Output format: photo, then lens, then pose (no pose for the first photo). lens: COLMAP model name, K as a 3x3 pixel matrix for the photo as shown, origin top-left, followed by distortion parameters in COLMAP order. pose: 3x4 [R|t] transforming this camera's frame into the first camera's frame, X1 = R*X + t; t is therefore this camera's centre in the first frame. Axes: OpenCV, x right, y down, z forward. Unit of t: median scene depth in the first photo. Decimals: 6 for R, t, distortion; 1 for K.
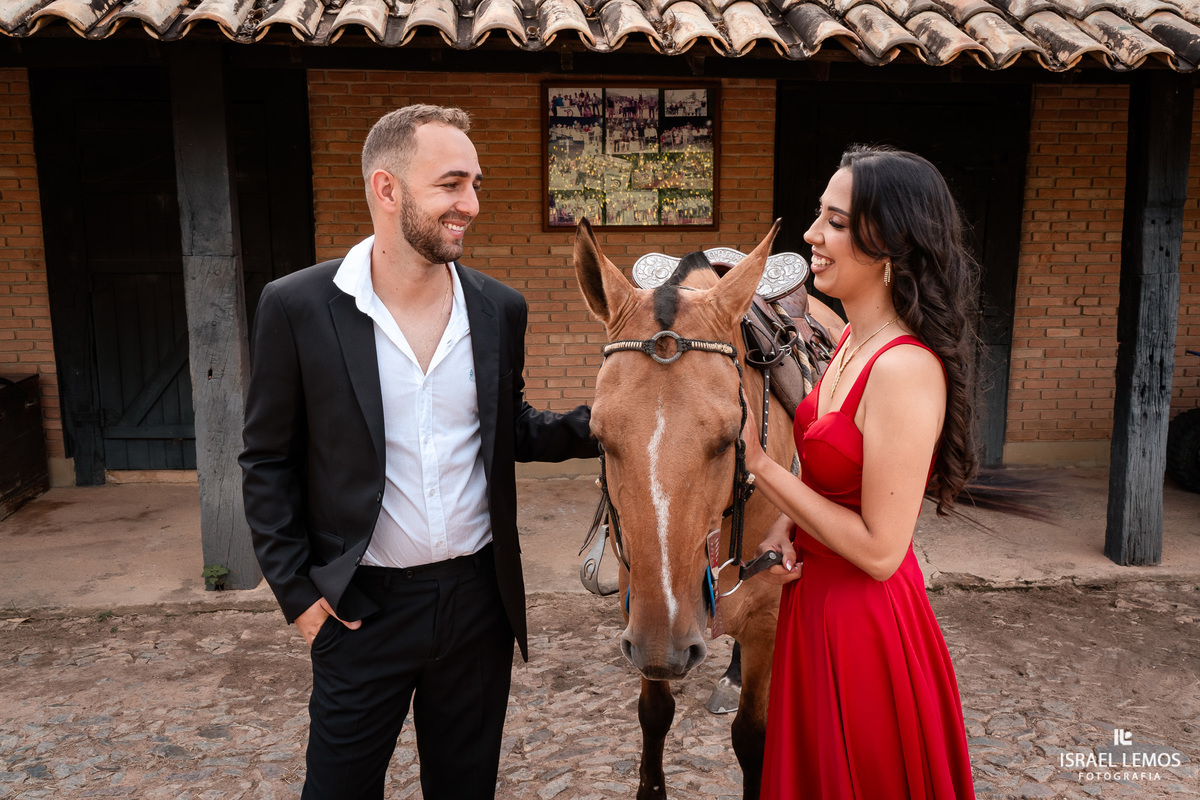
lens RADIAL K [[1075.0, 0, 600.0], [0, 1075.0, 400.0], [0, 0, 1]] dist [0.003497, -0.004831]
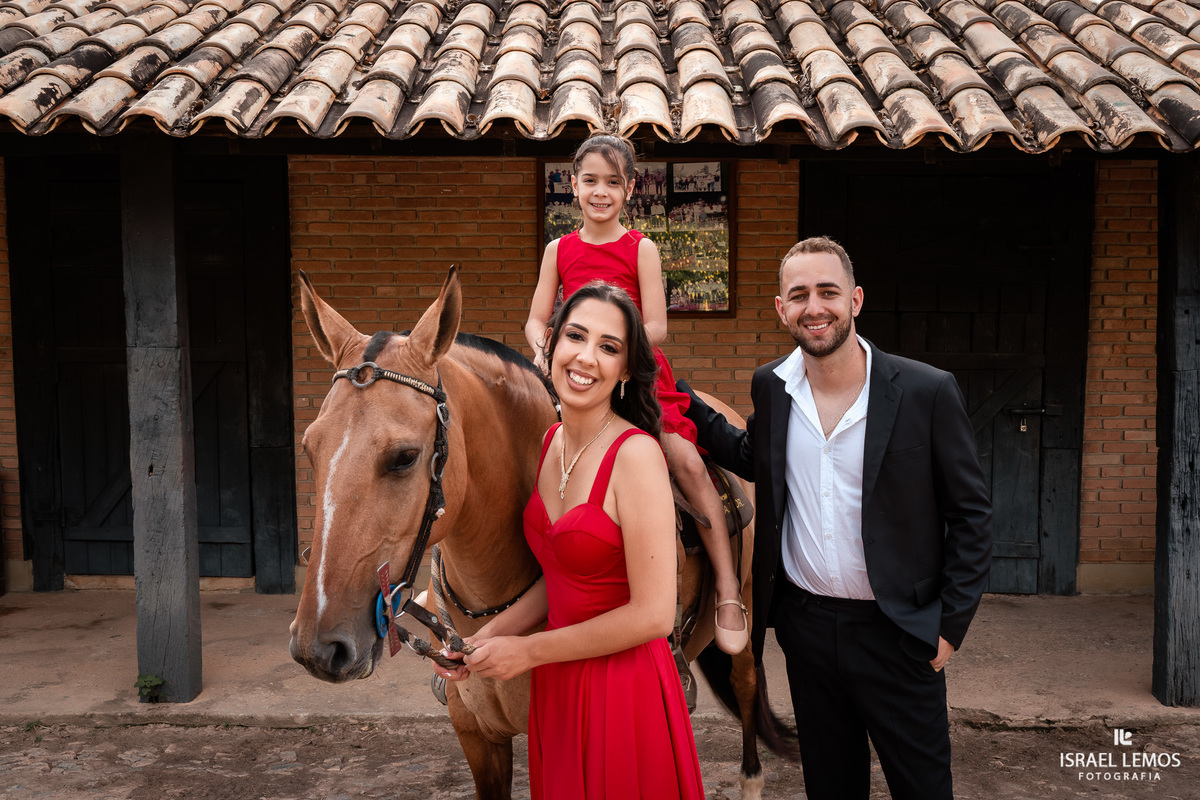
lens RADIAL K [[1326.3, 0, 600.0], [0, 1326.3, 400.0], [0, 0, 1]] dist [-0.004514, -0.005932]
pose [[0.995135, 0.007150, -0.098258, 0.138964], [-0.015389, 0.996401, -0.083350, 0.005094], [0.097309, 0.084457, 0.991664, -0.121397]]
